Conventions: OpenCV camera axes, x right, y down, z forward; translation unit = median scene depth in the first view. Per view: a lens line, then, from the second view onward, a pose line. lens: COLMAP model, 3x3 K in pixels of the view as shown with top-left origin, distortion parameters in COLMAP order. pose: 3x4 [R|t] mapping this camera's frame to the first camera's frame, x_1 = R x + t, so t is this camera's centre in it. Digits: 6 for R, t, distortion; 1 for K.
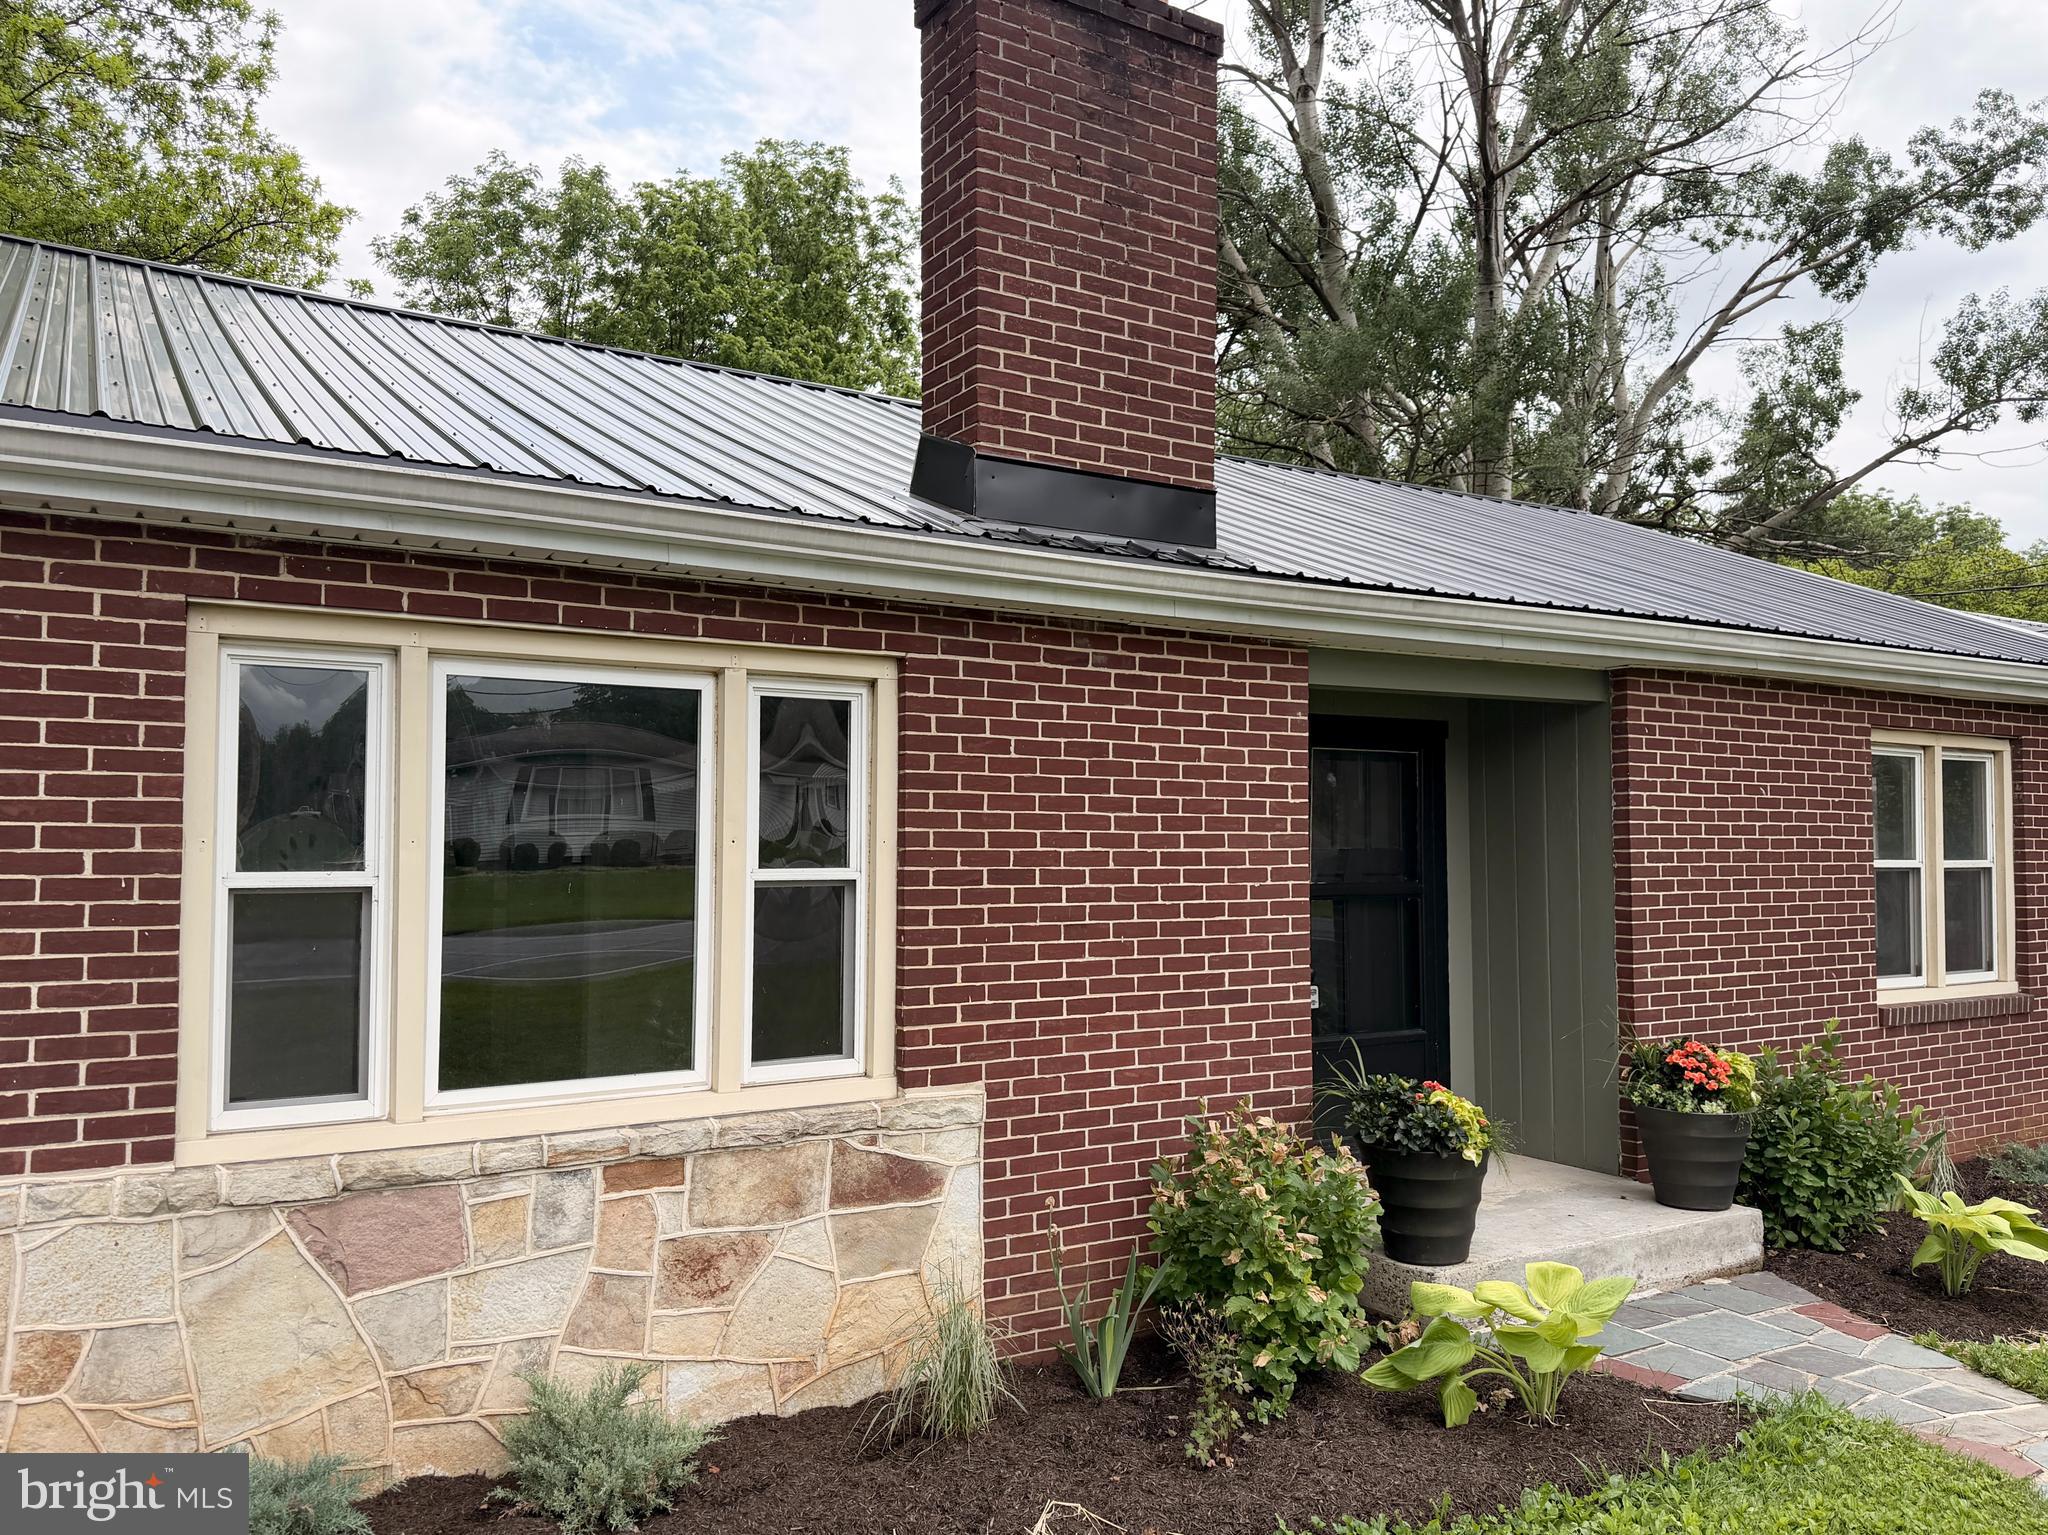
lens RADIAL K [[1517.5, 0, 1024.0], [0, 1517.5, 767.5], [0, 0, 1]] dist [0.053929, -0.000215]
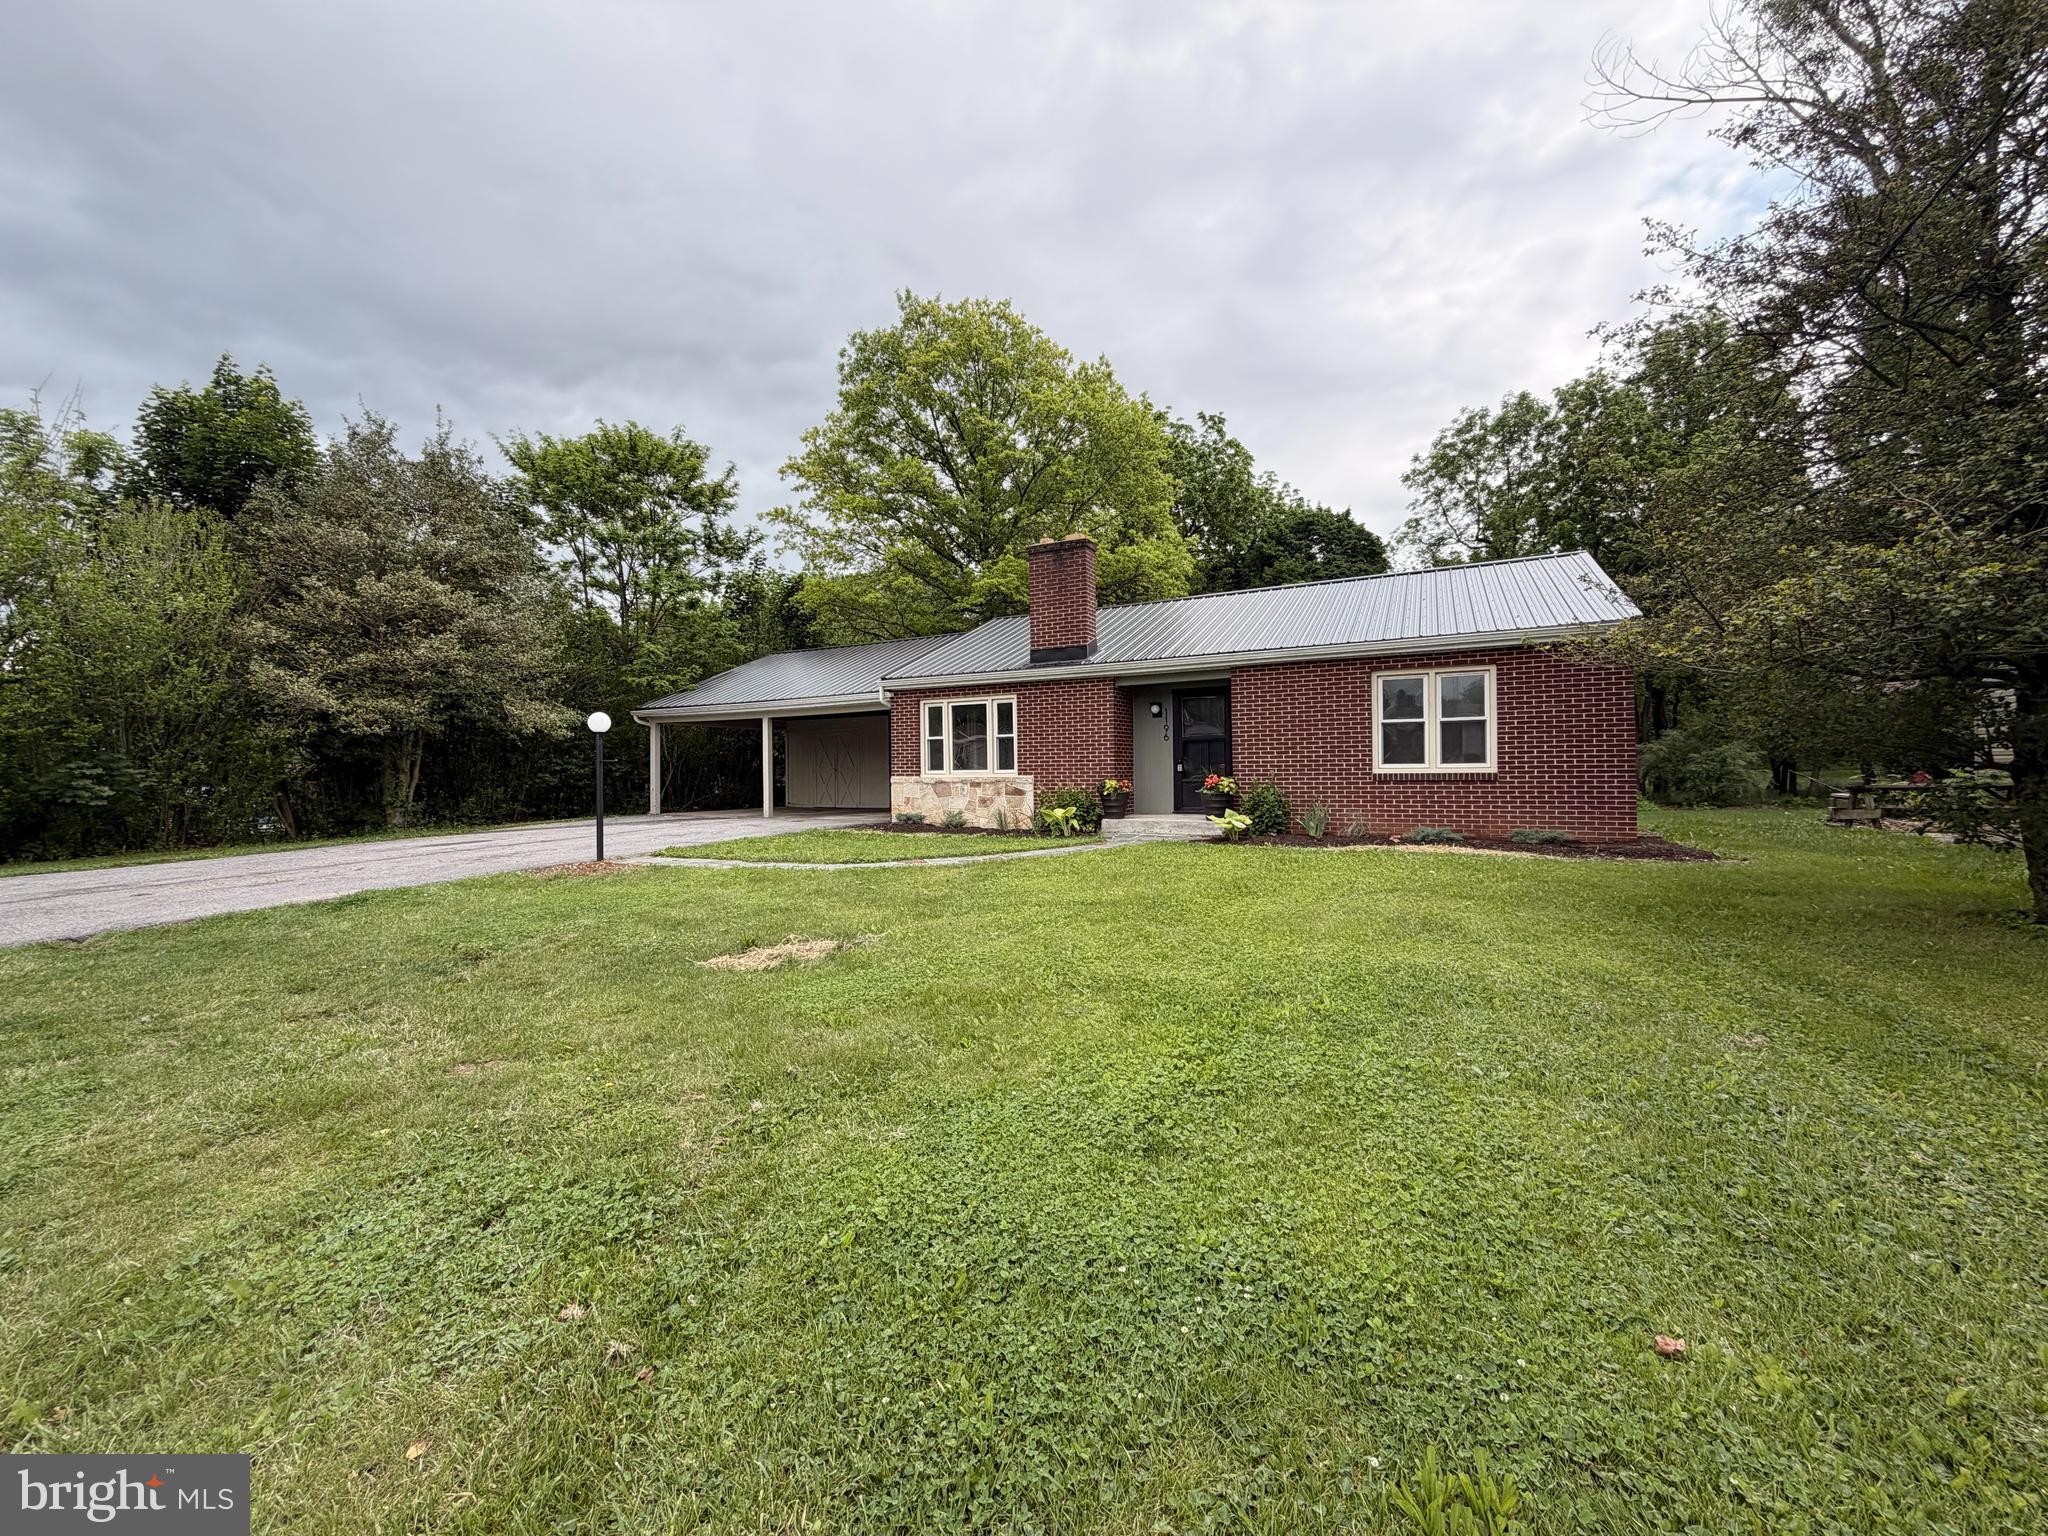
lens RADIAL K [[823.2, 0, 1024.0], [0, 823.2, 768.0], [0, 0, 1]] dist [0.000308, -0.000057]
pose [[0.512180, -0.016991, -0.858710, 2.356052], [0.053753, 0.998478, 0.012305, 0.149878], [0.857194, -0.052460, 0.512314, -0.442451]]
